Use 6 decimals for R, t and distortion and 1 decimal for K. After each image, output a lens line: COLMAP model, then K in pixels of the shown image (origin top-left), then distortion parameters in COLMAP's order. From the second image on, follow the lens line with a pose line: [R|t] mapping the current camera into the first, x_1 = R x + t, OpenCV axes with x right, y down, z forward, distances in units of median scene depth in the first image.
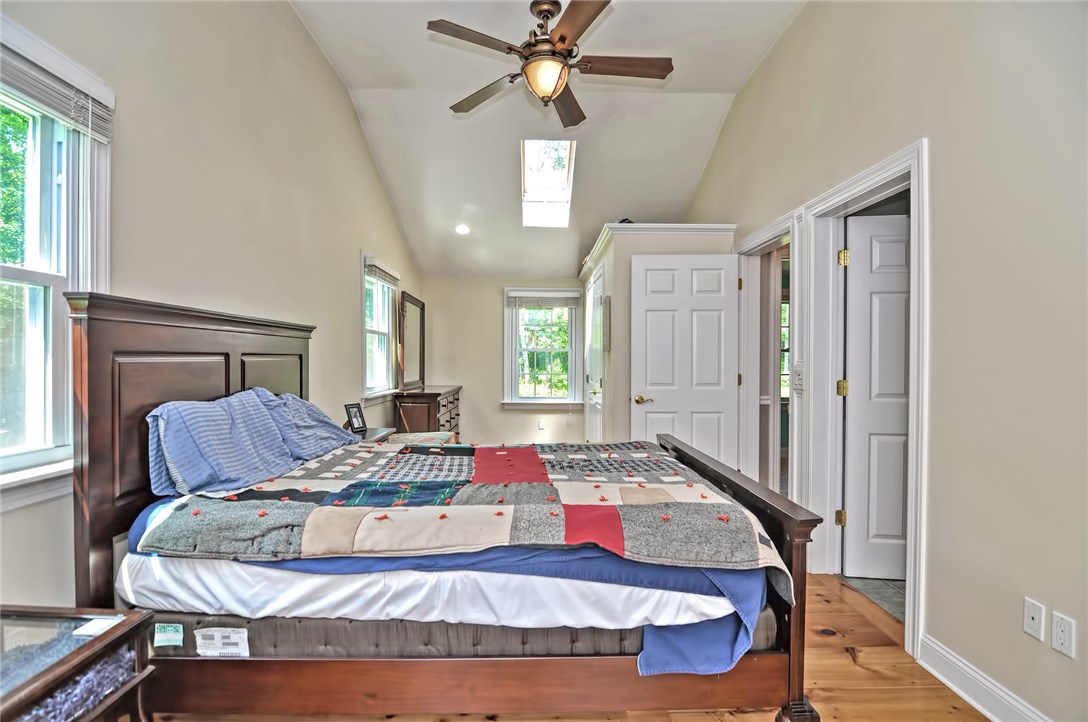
lens RADIAL K [[522.9, 0, 526.3], [0, 522.9, 361.1], [0, 0, 1]] dist [0.000266, -0.023858]
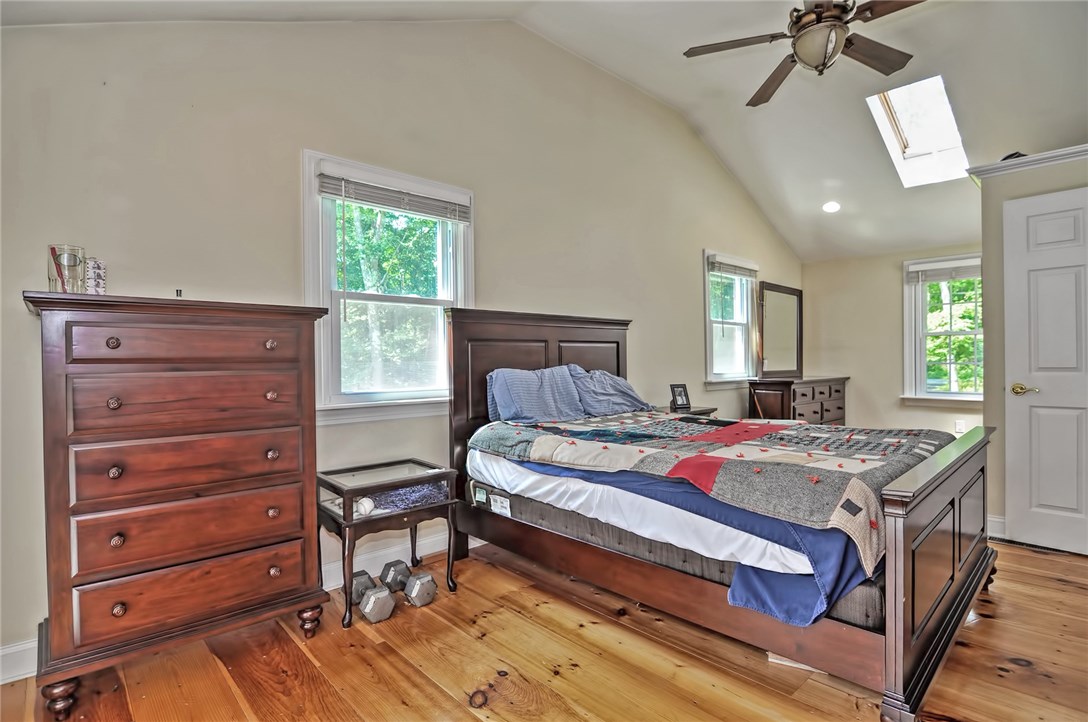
lens RADIAL K [[522.9, 0, 526.3], [0, 522.9, 361.1], [0, 0, 1]] dist [0.000266, -0.023858]
pose [[0.660686, -0.009539, -0.750602, 0.740868], [0.010519, 0.999939, -0.003448, 0.068947], [0.750589, -0.005617, 0.660746, -0.074511]]
